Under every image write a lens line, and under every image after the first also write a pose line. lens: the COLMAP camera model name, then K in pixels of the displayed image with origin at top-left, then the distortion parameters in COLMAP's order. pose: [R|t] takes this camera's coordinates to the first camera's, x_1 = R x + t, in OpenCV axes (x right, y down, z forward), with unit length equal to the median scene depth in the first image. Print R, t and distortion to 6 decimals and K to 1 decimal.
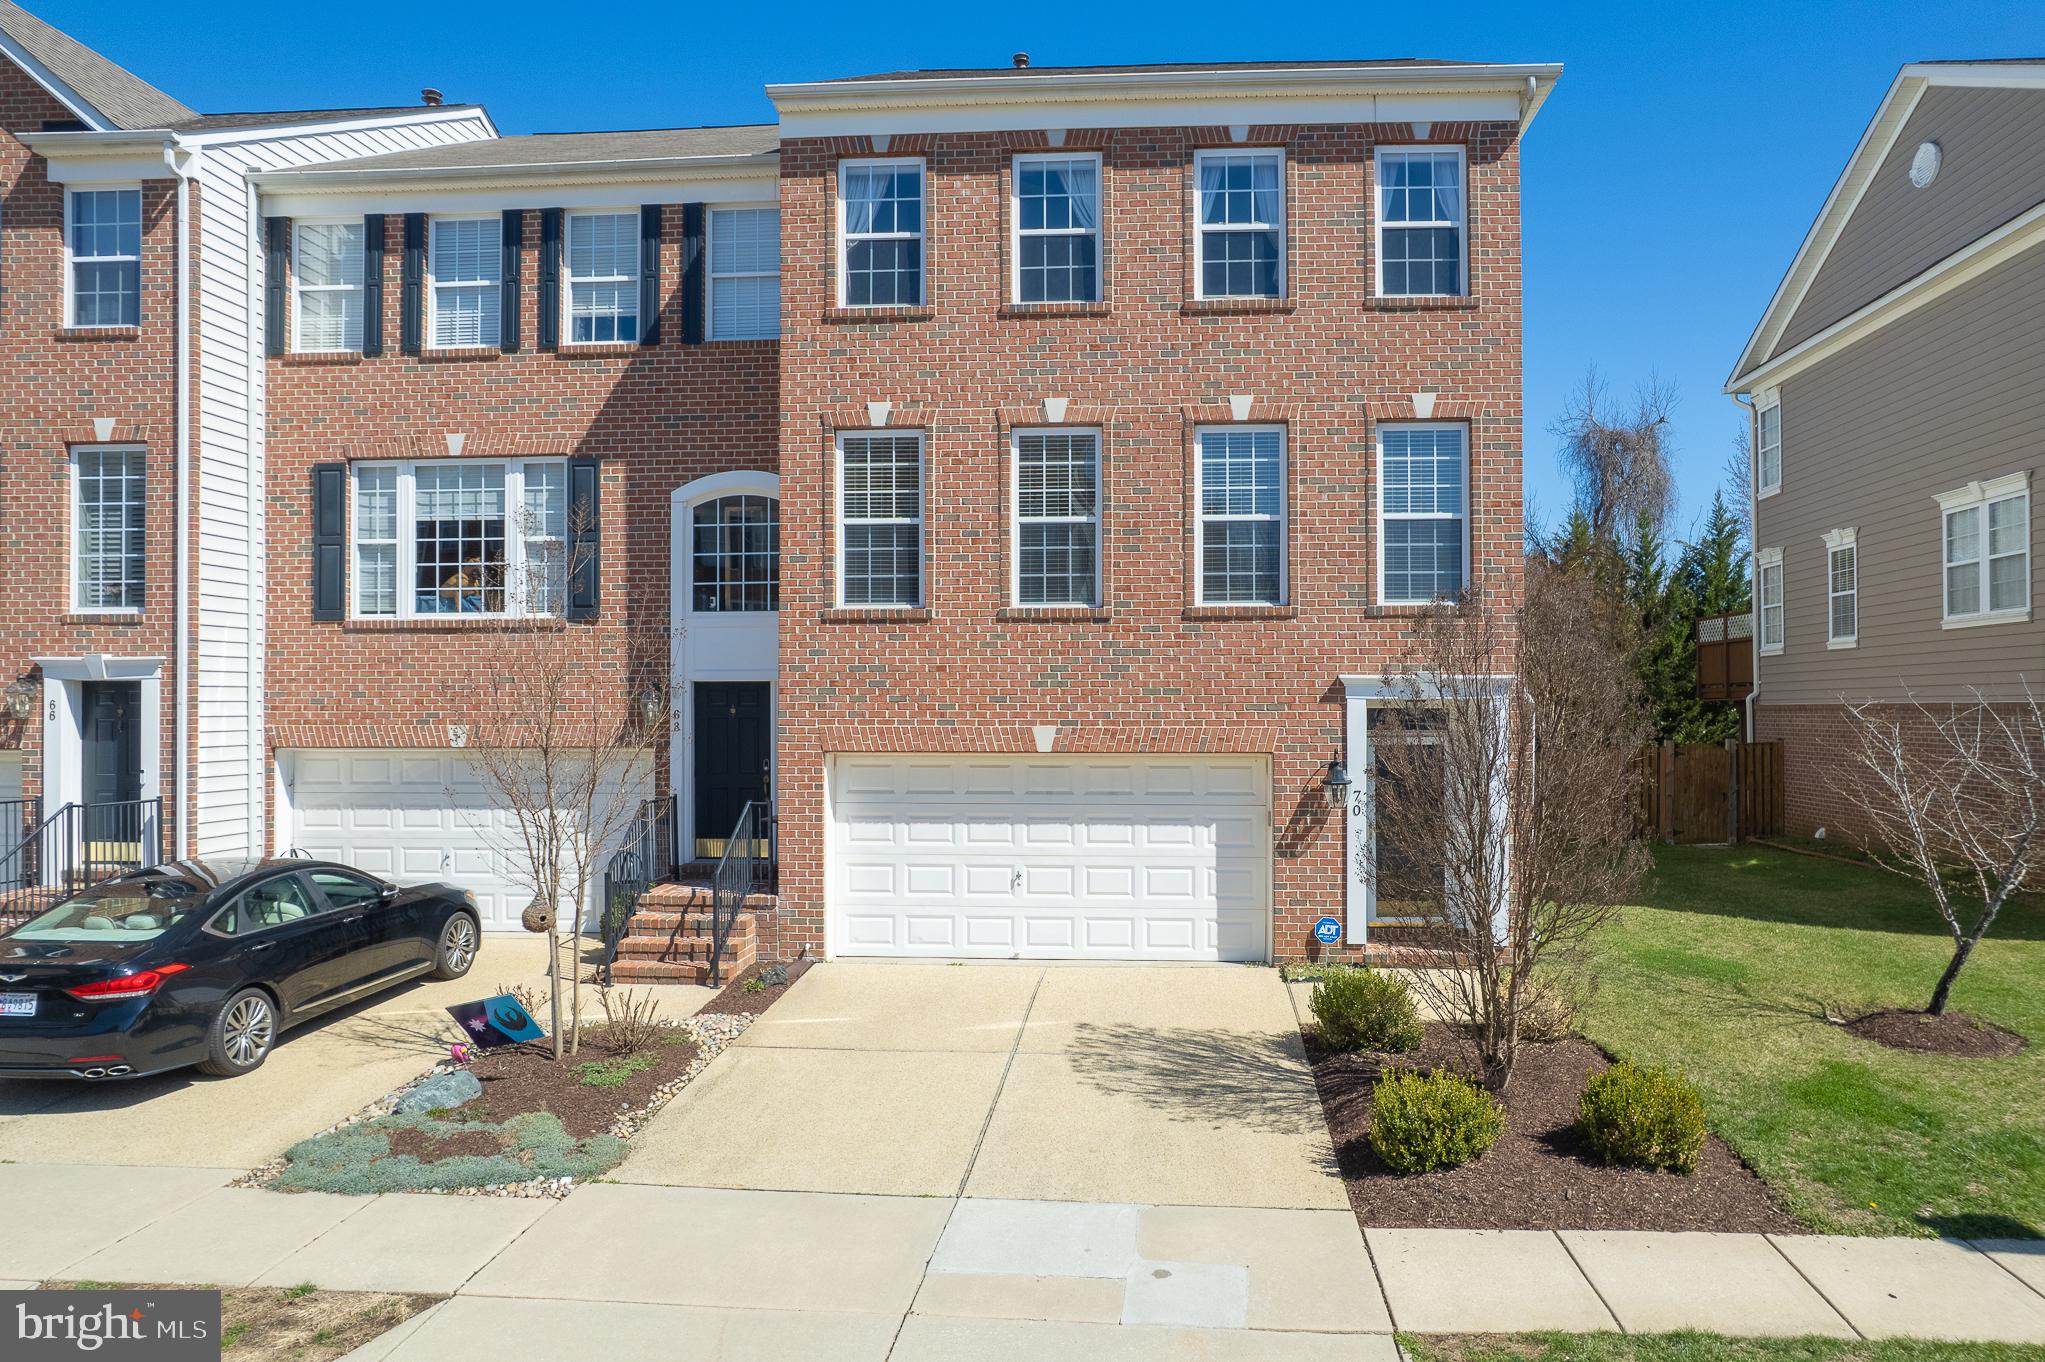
lens RADIAL K [[1311.2, 0, 1019.8], [0, 1311.2, 712.8], [0, 0, 1]] dist [-0.064752, 0.055350]
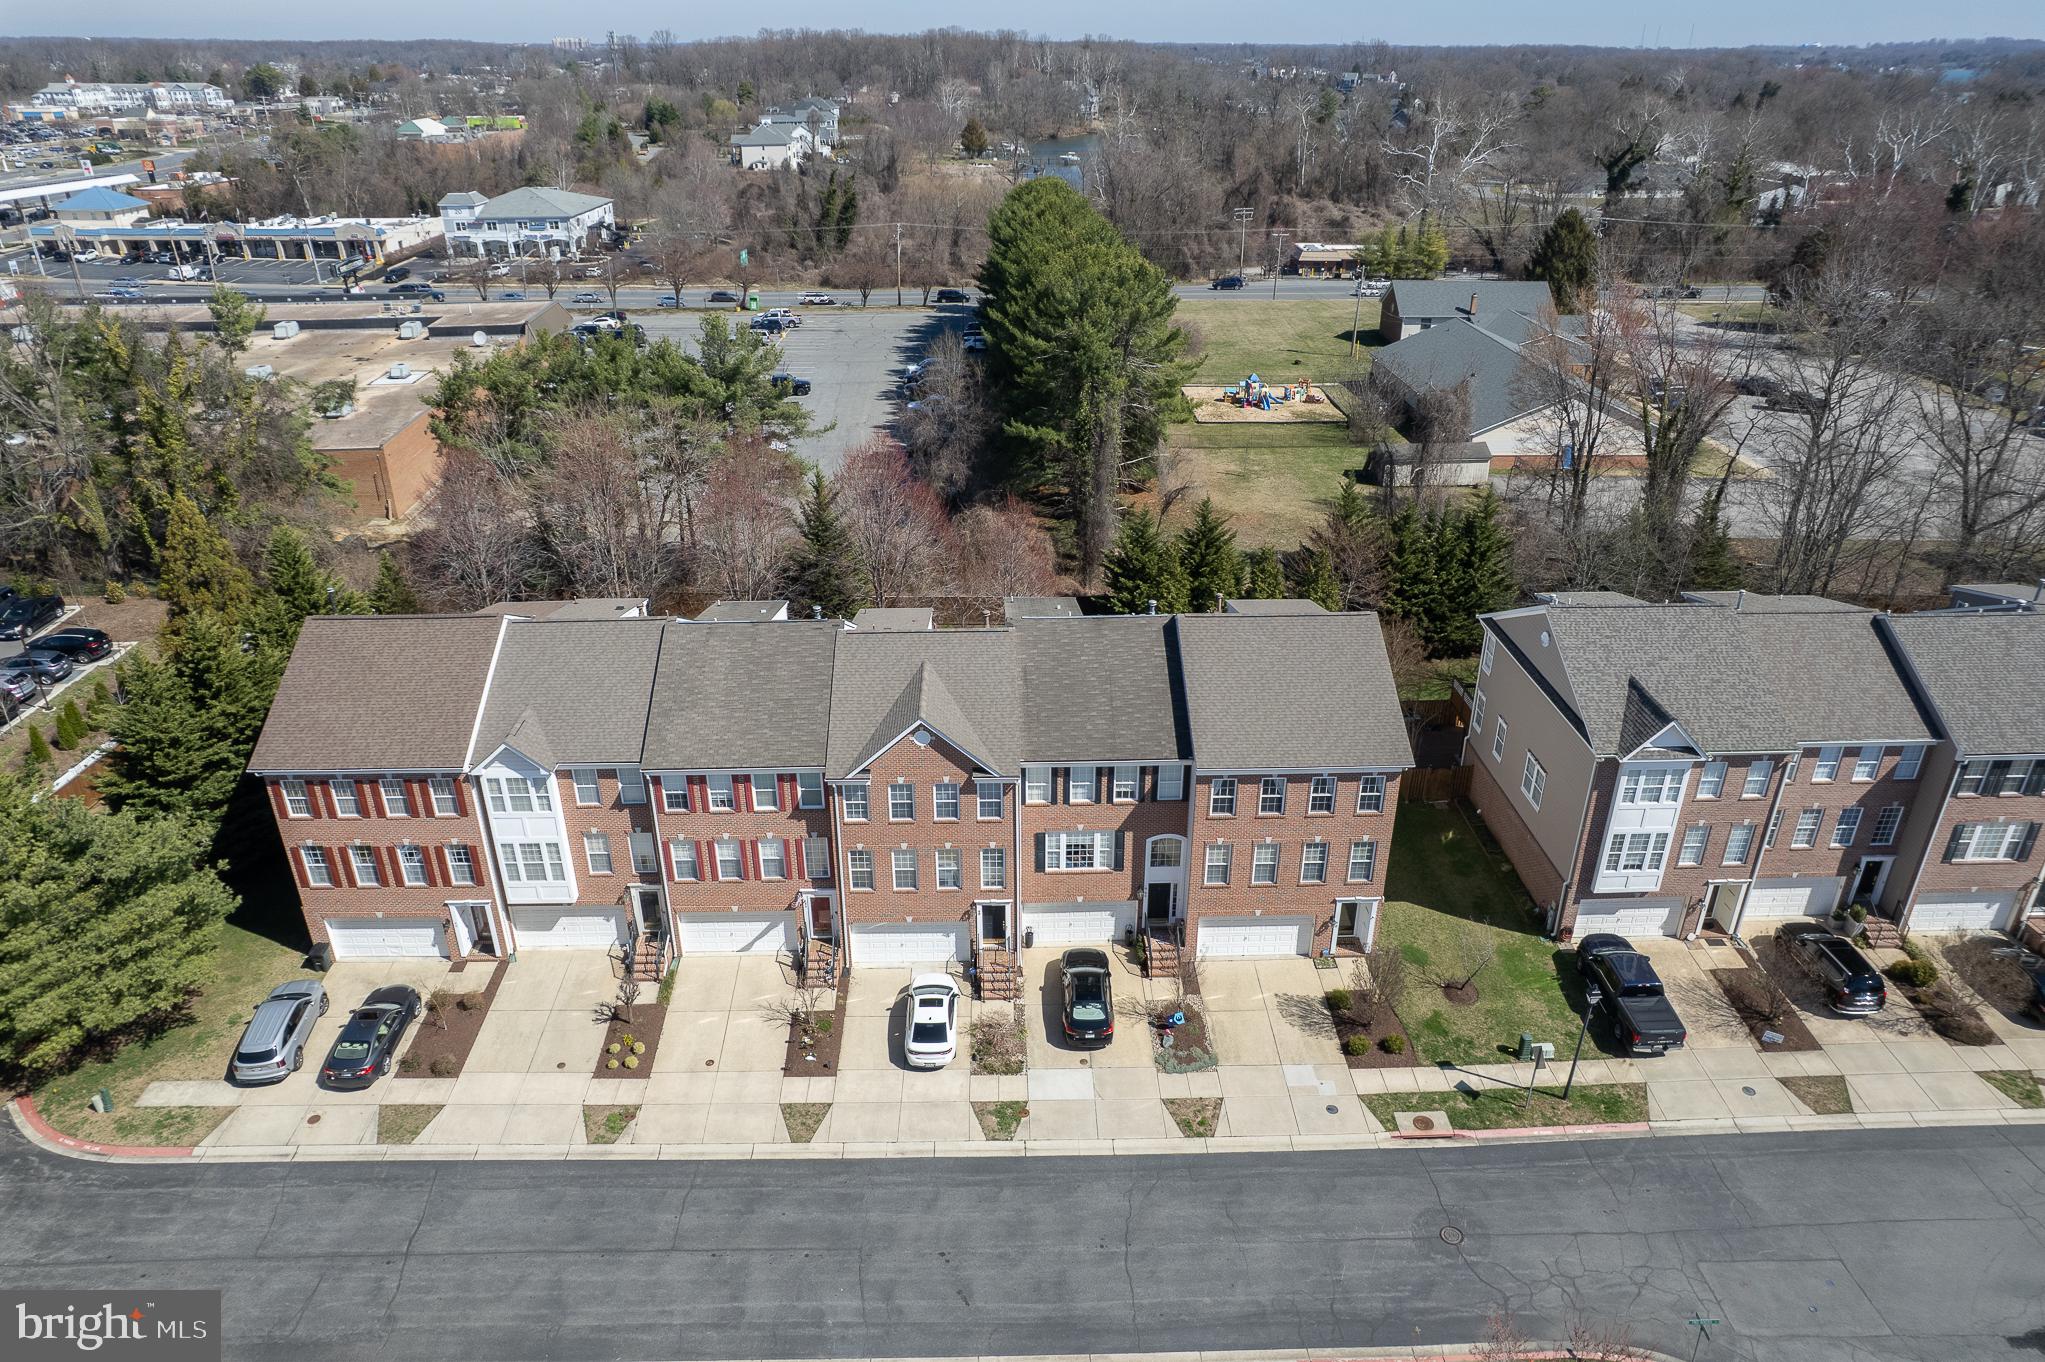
lens RADIAL K [[1311.2, 0, 901.6], [0, 1311.2, 626.0], [0, 0, 1]] dist [-0.064752, 0.055350]
pose [[0.997666, -0.055542, 0.039731, -1.101909], [0.034589, 0.912648, 0.407280, -2.281849], [-0.058881, -0.404955, 0.912439, -2.030729]]
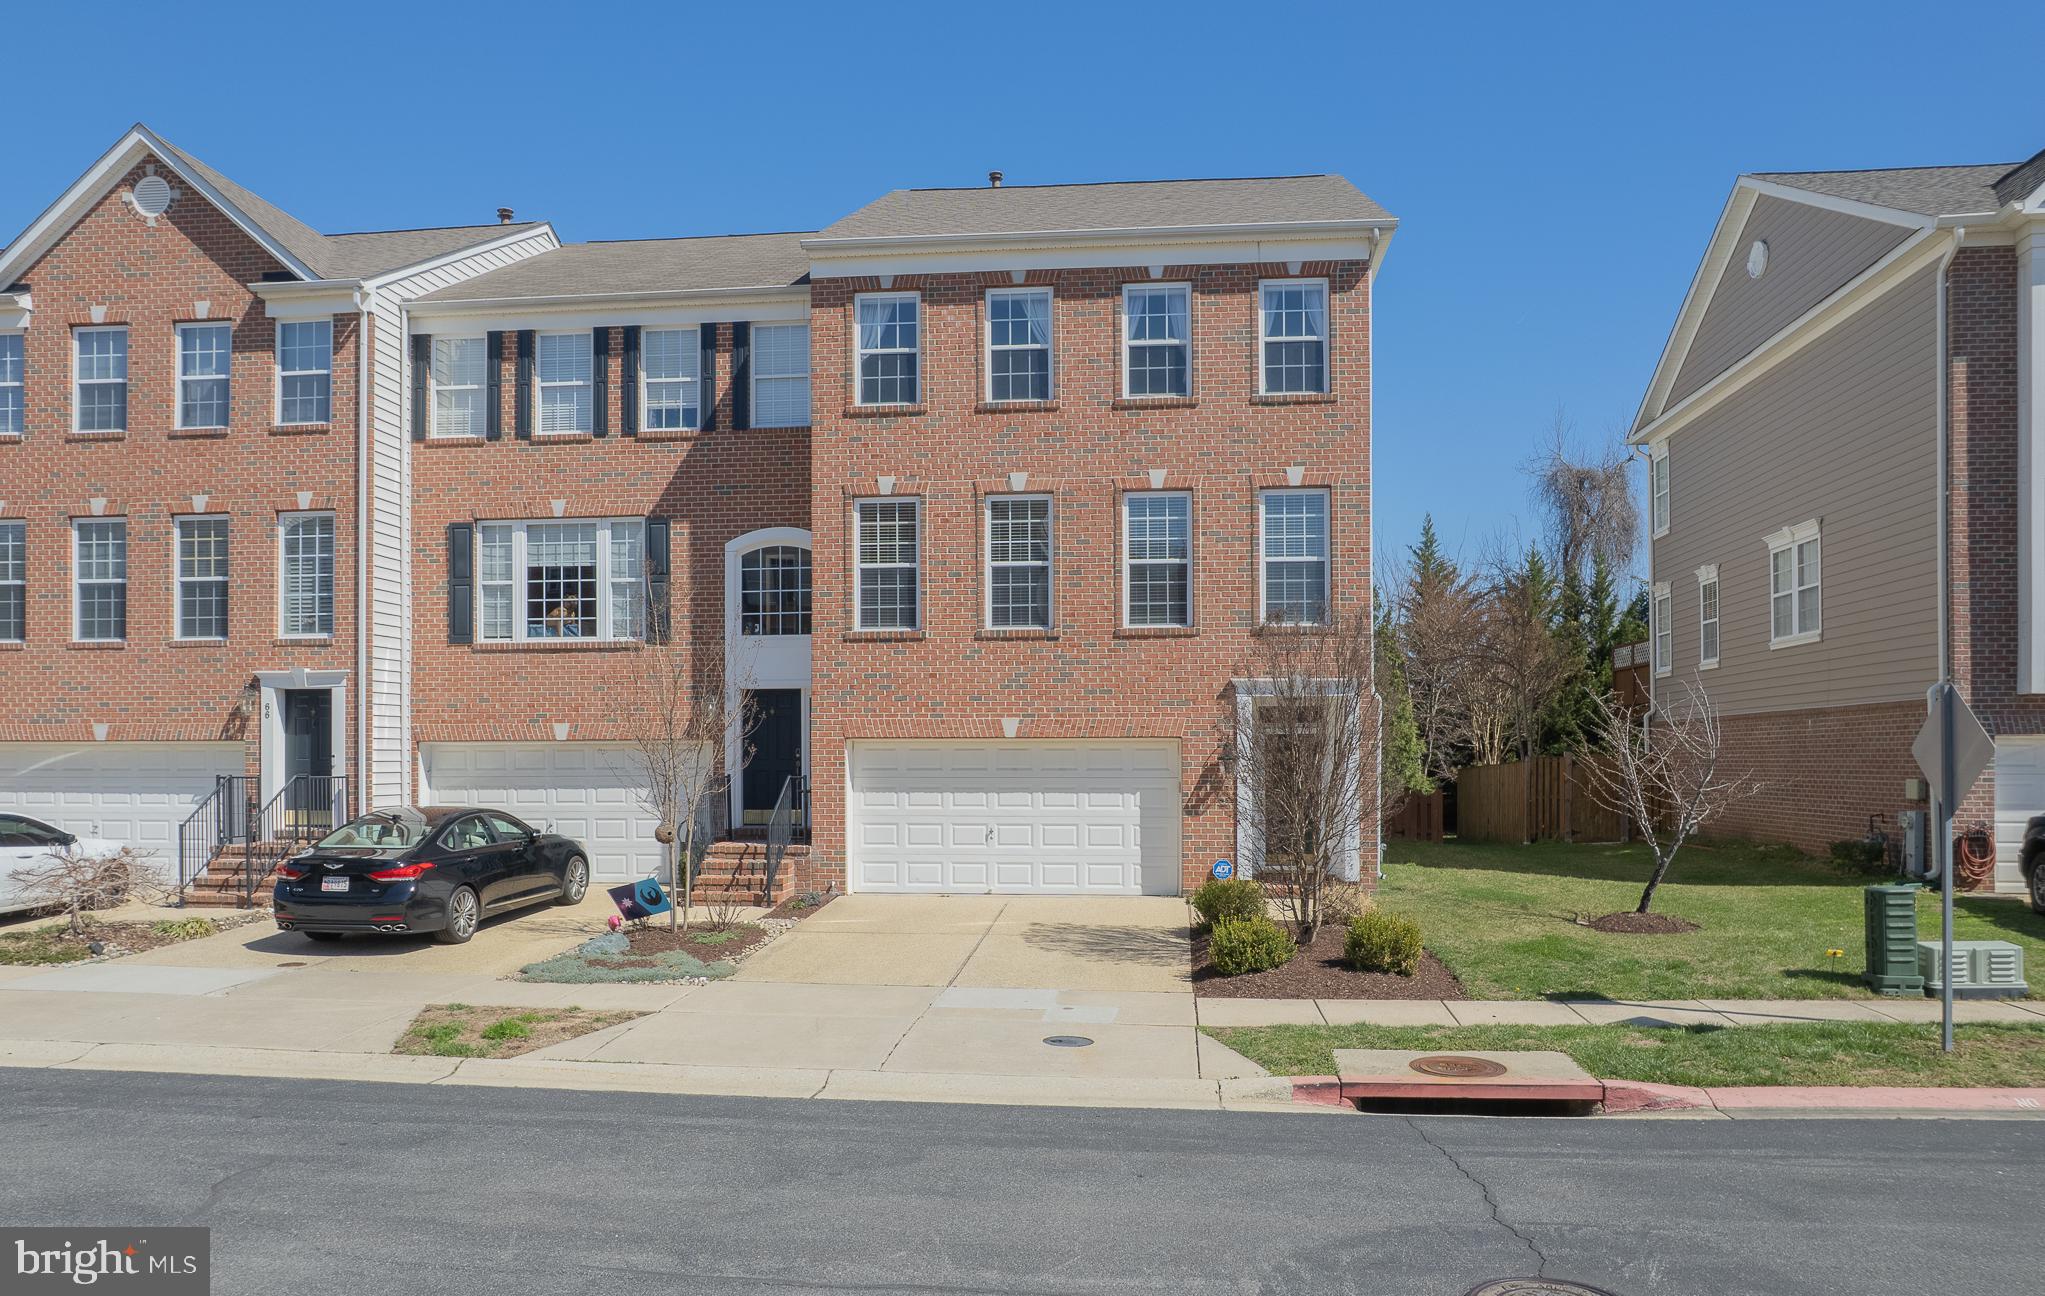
lens RADIAL K [[1410.7, 0, 949.7], [0, 1410.7, 763.9], [0, 0, 1]] dist [-0.052073, 0.024466]
pose [[0.999204, -0.001017, -0.039870, 0.014040], [0.000937, 0.999998, -0.002026, 0.058309], [0.039872, 0.001987, 0.999203, -0.430103]]
